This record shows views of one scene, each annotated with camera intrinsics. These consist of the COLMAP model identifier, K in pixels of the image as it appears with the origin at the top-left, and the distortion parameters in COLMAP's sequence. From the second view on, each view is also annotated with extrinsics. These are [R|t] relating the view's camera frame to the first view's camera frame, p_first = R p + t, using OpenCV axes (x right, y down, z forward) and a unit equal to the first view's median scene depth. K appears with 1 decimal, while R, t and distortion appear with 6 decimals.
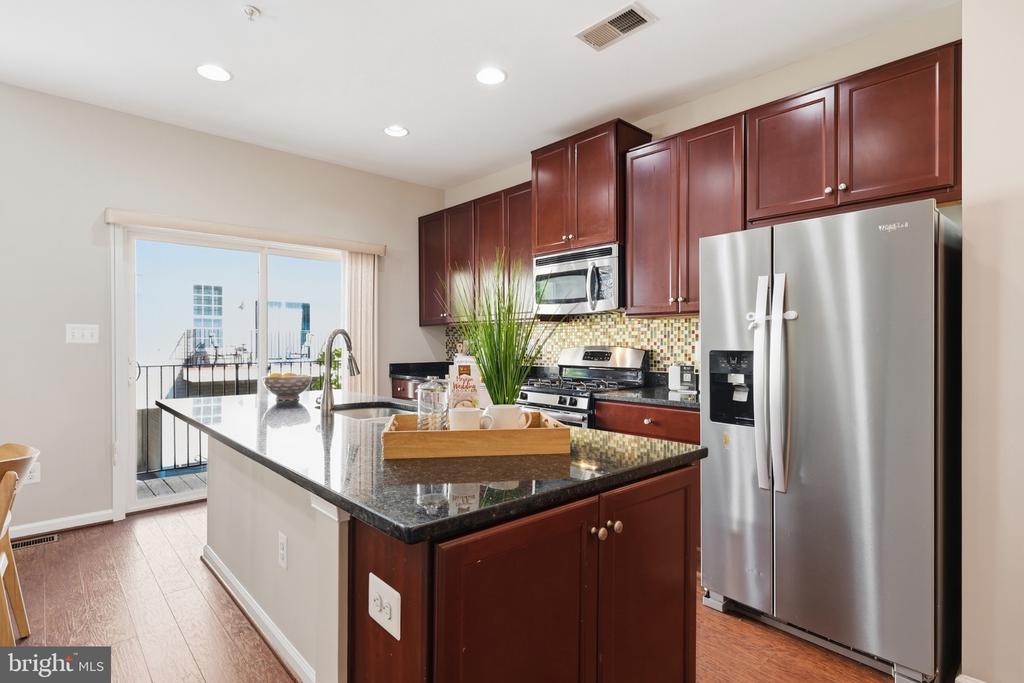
lens RADIAL K [[513.9, 0, 512.0], [0, 513.9, 341.5], [0, 0, 1]] dist [-0.035584, -0.000500]
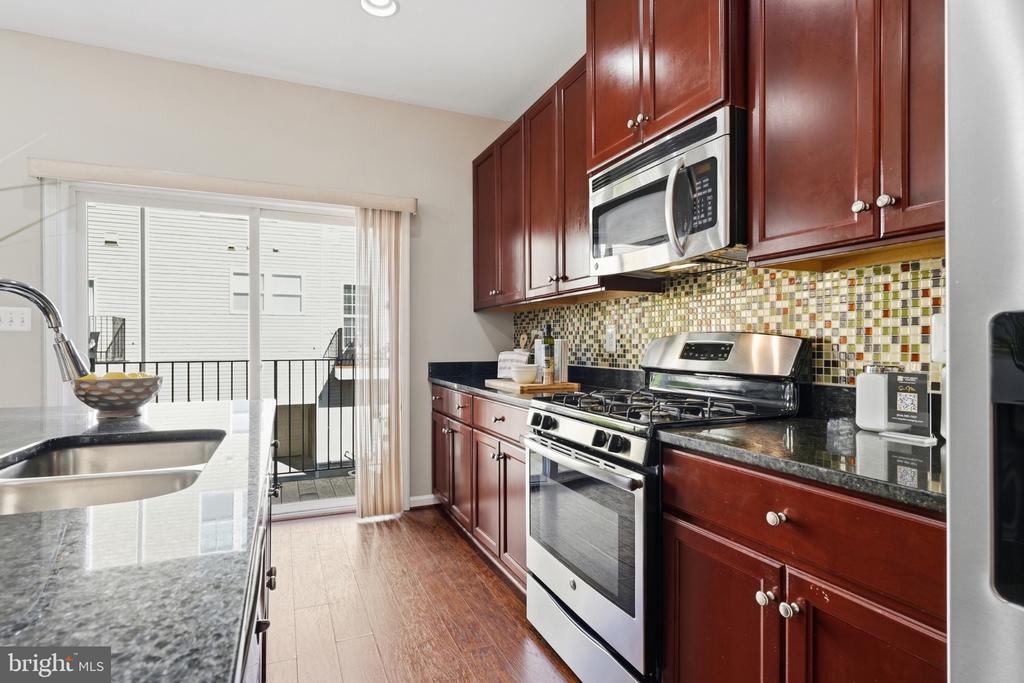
lens RADIAL K [[529.1, 0, 512.0], [0, 529.1, 341.5], [0, 0, 1]] dist [-0.001974, -0.000237]
pose [[0.944416, 0.000041, -0.328752, 0.167573], [-0.001208, 0.999994, -0.003346, 0.021962], [0.328750, 0.003557, 0.944410, 0.455292]]
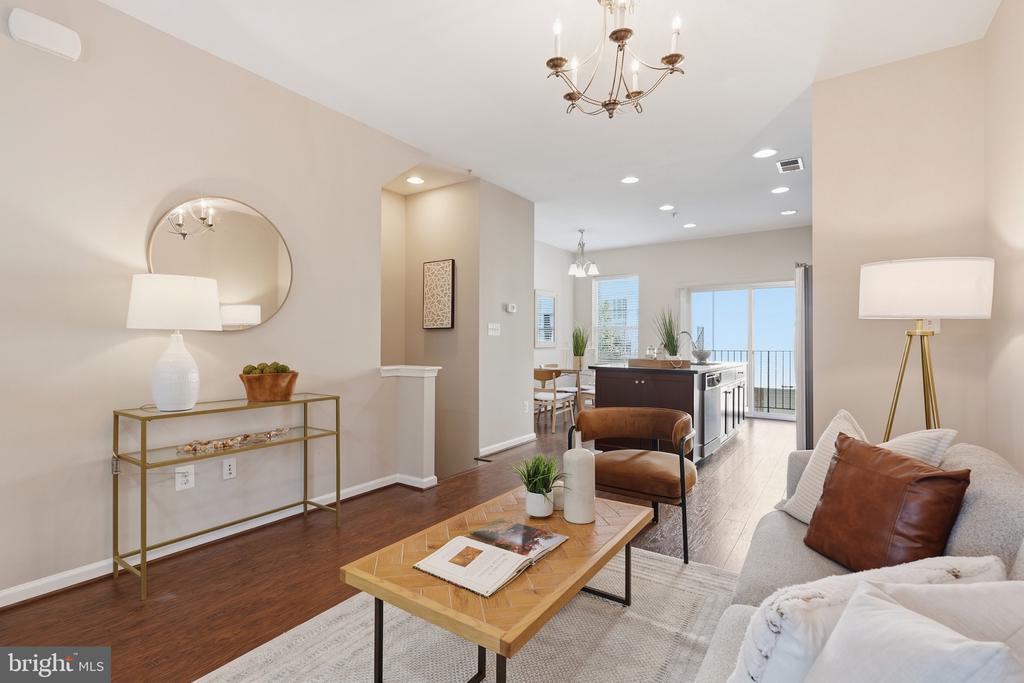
lens RADIAL K [[476.5, 0, 512.0], [0, 476.5, 341.5], [0, 0, 1]] dist [0.000564, -0.000018]
pose [[0.218331, -0.002660, -0.975871, 1.202485], [-0.000455, 0.999996, -0.002827, 0.023718], [0.975875, 0.001061, 0.218329, -0.253705]]
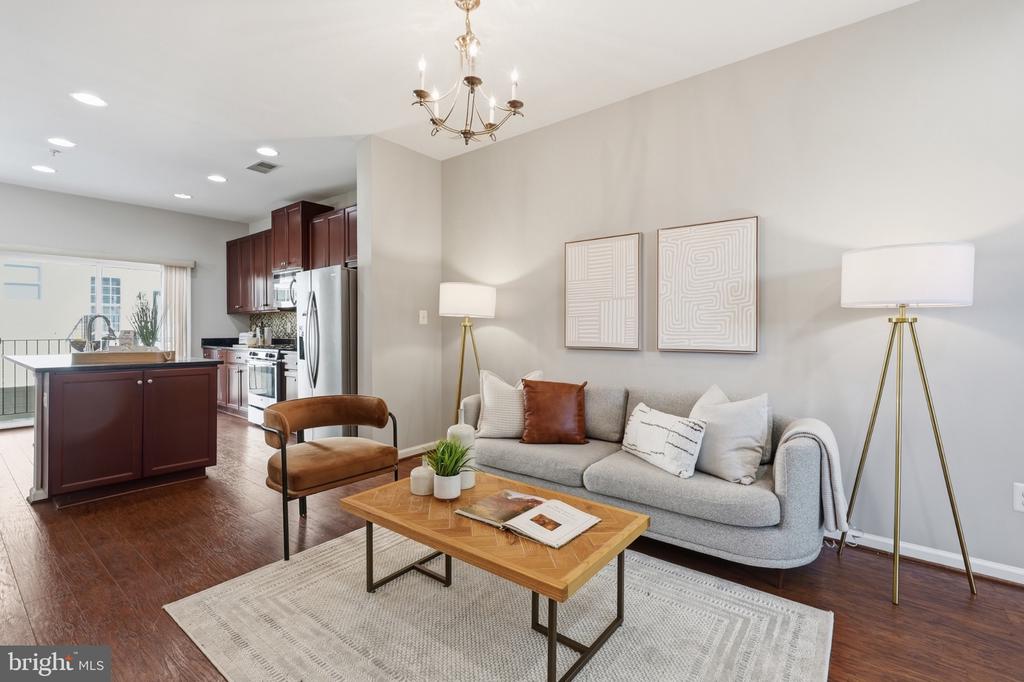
lens RADIAL K [[459.6, 0, 506.3], [0, 459.6, 329.3], [0, 0, 1]] dist [0.003502, 0.000311]
pose [[0.989837, 0.001851, 0.142196, 0.643921], [-0.001832, 0.999998, -0.000269, 0.020555], [-0.142196, 0.000006, 0.989838, -0.673550]]
